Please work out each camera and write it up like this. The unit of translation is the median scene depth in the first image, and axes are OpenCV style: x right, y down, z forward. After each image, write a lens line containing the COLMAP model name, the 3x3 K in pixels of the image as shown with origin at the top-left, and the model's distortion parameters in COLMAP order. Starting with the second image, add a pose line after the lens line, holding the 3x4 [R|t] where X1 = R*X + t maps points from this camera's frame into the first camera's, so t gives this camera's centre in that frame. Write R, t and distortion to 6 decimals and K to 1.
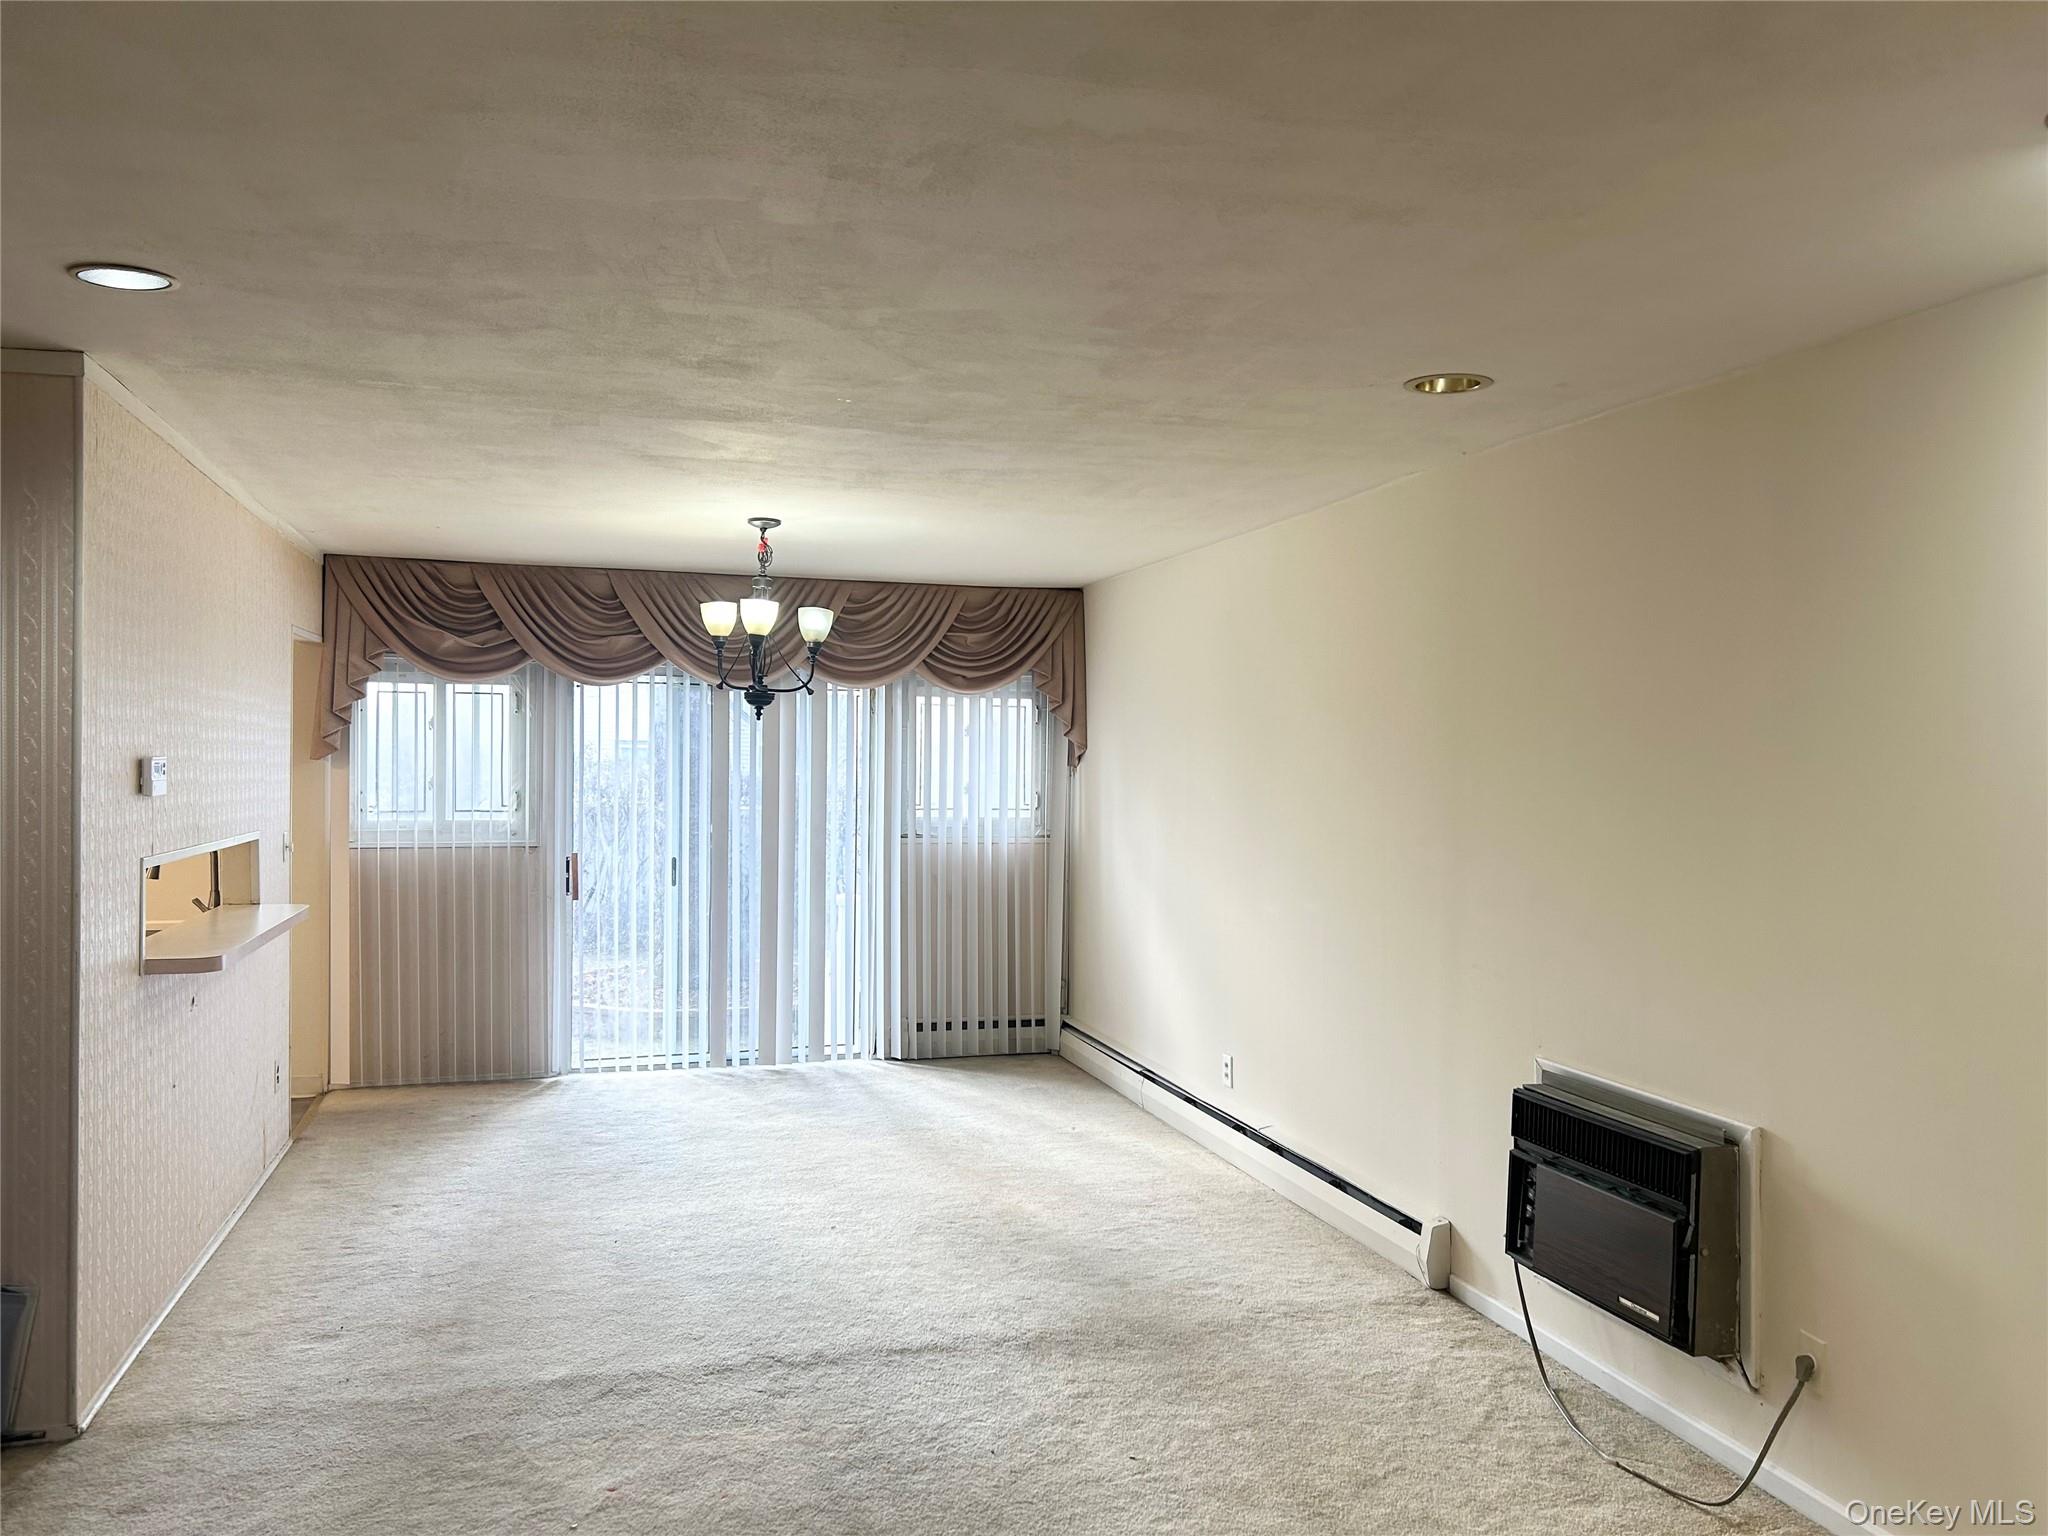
lens RADIAL K [[1517.6, 0, 1024.0], [0, 1517.6, 768.0], [0, 0, 1]] dist [0.048271, -0.032771]
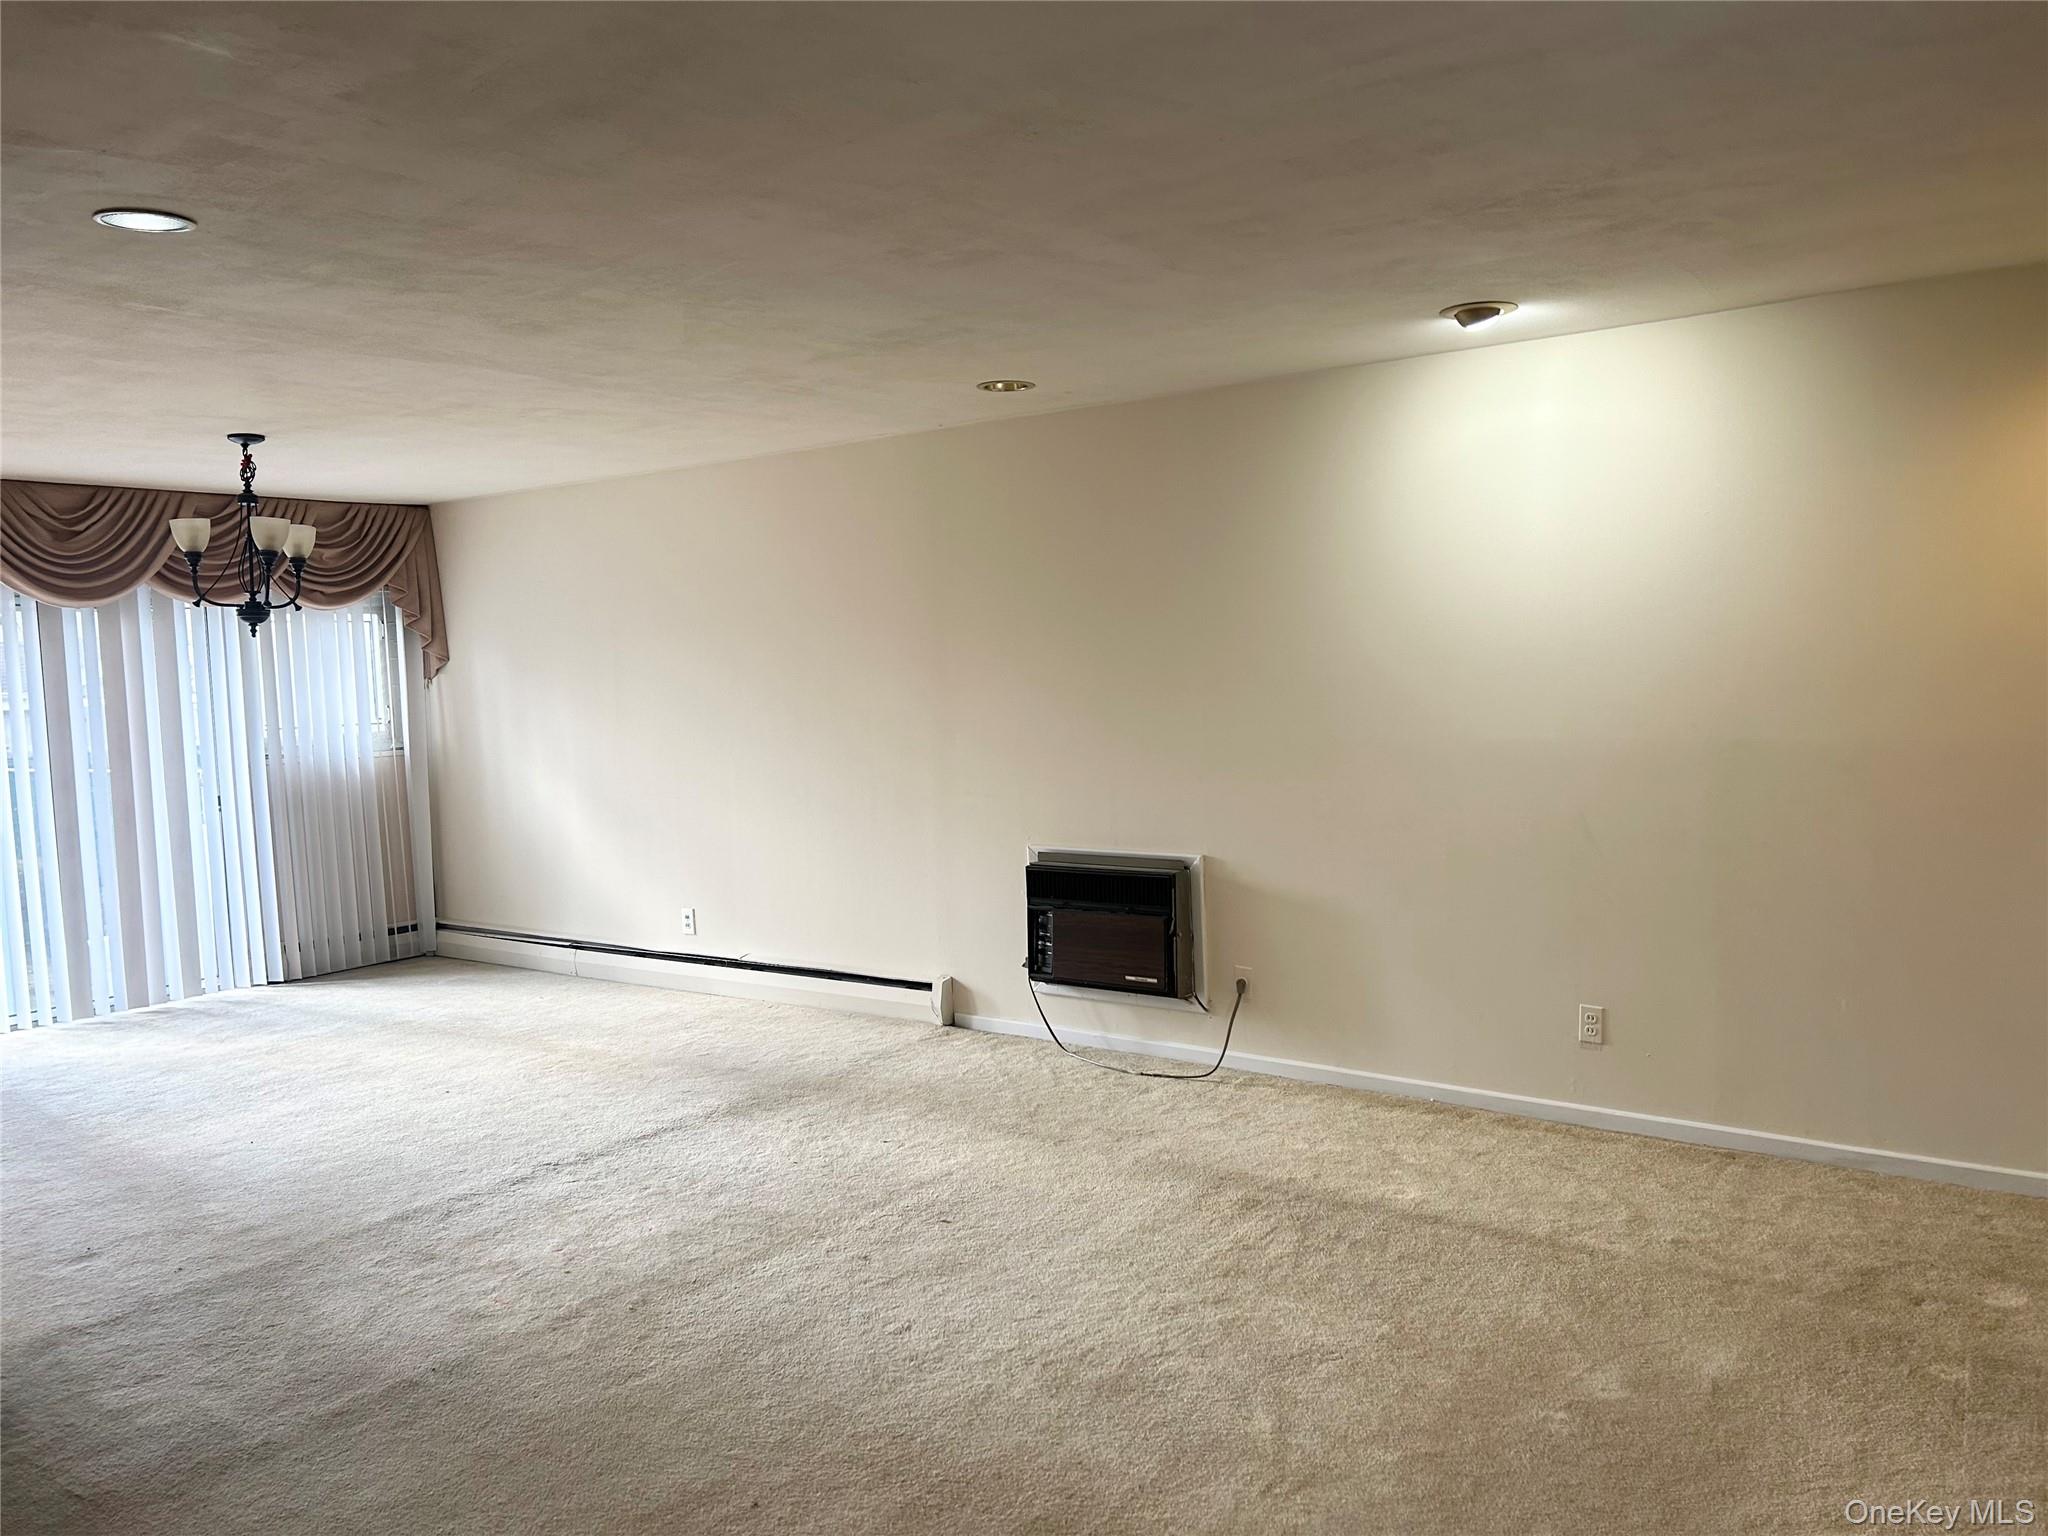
lens RADIAL K [[1517.6, 0, 1024.0], [0, 1517.6, 768.0], [0, 0, 1]] dist [0.048271, -0.032771]
pose [[0.794470, -0.081601, 0.601796, -0.385936], [0.048306, 0.996283, 0.071319, 0.006918], [-0.605379, -0.027591, 0.795459, -0.113443]]
